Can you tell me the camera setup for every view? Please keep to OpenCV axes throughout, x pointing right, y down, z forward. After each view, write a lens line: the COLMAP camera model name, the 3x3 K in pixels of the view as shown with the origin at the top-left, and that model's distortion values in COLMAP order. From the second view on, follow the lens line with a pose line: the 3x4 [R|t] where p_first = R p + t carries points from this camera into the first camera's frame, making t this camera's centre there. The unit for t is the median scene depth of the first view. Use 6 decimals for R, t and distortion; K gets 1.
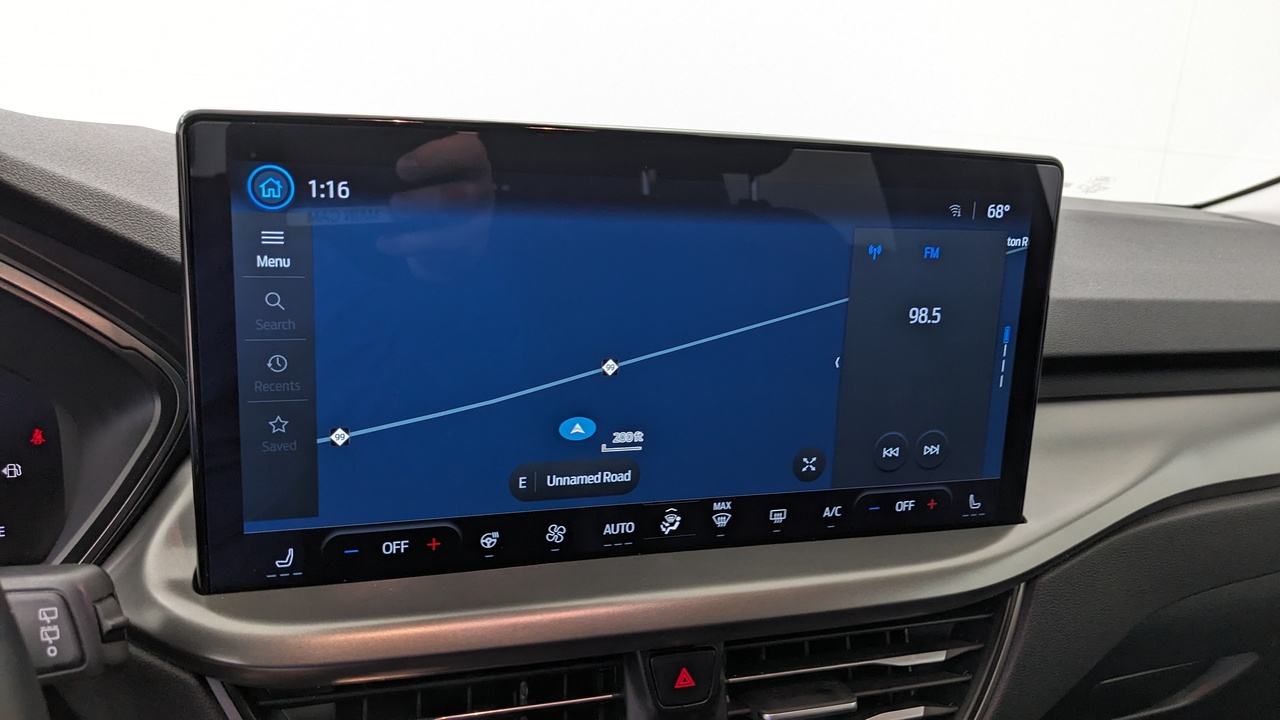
lens RADIAL K [[1044.7, 0, 634.4], [0, 1044.7, 377.9], [0, 0, 1]] dist [0.086158, -0.168846]
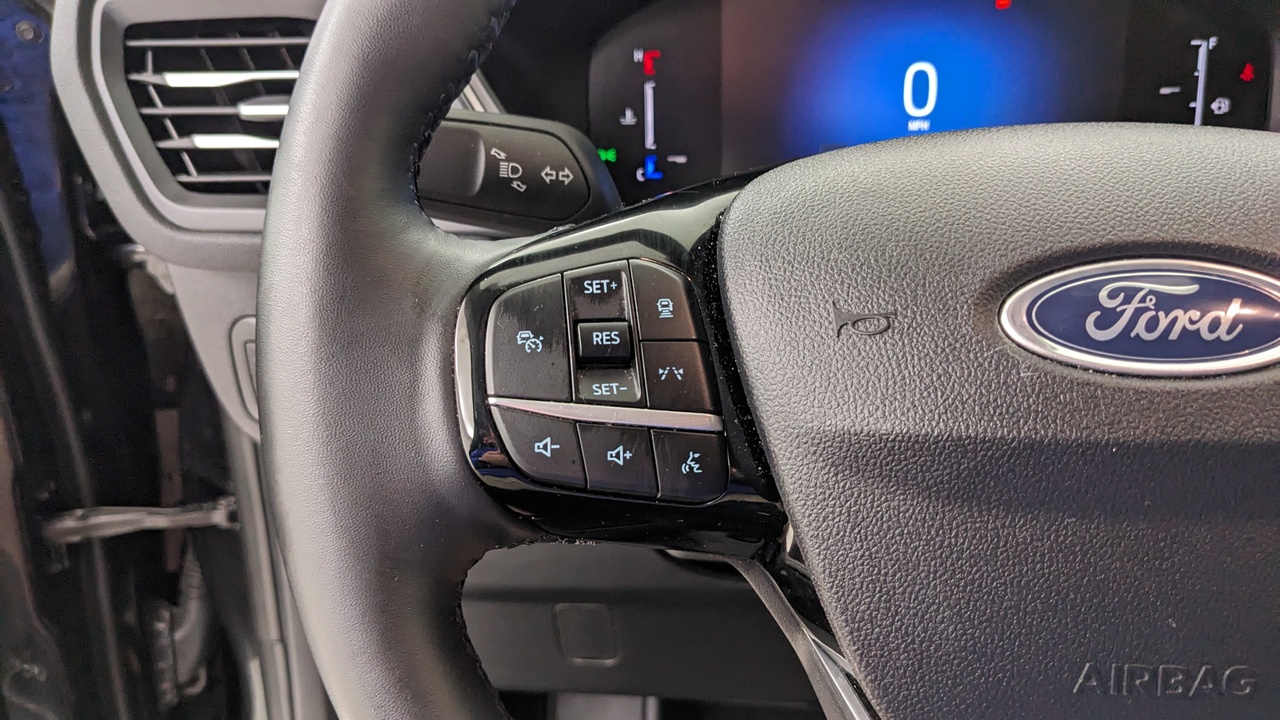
lens RADIAL K [[1030.0, 0, 631.7], [0, 1030.0, 344.7], [0, 0, 1]] dist [0.084103, -0.150954]
pose [[0.911050, 0.067501, -0.406734, -0.771305], [-0.027233, 0.994205, 0.103995, 0.259599], [0.411396, -0.083668, 0.907608, -0.200424]]
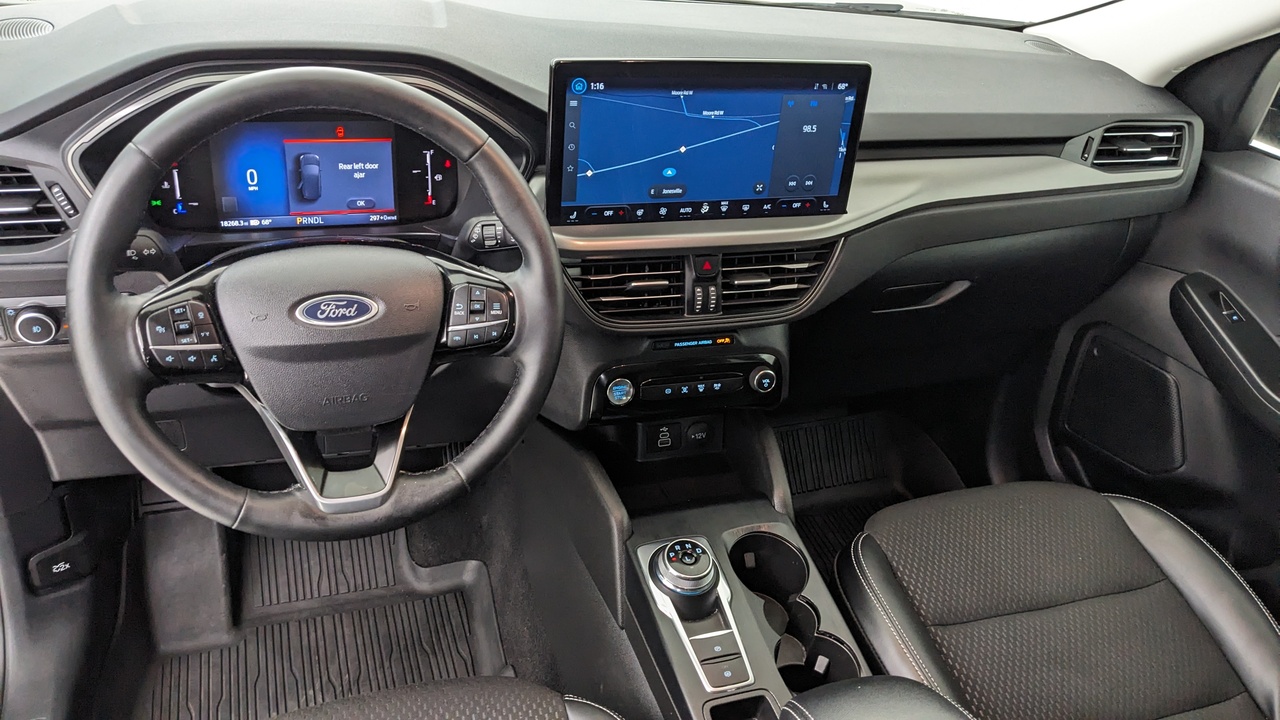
lens RADIAL K [[1046.5, 0, 640.0], [0, 1046.5, 360.0], [0, 0, 1]] dist [0.090800, -0.186930]
pose [[0.999127, 0.033447, 0.025012, -0.186307], [-0.038920, 0.962891, 0.267071, -0.198558], [-0.015151, -0.267811, 0.963352, -1.683085]]
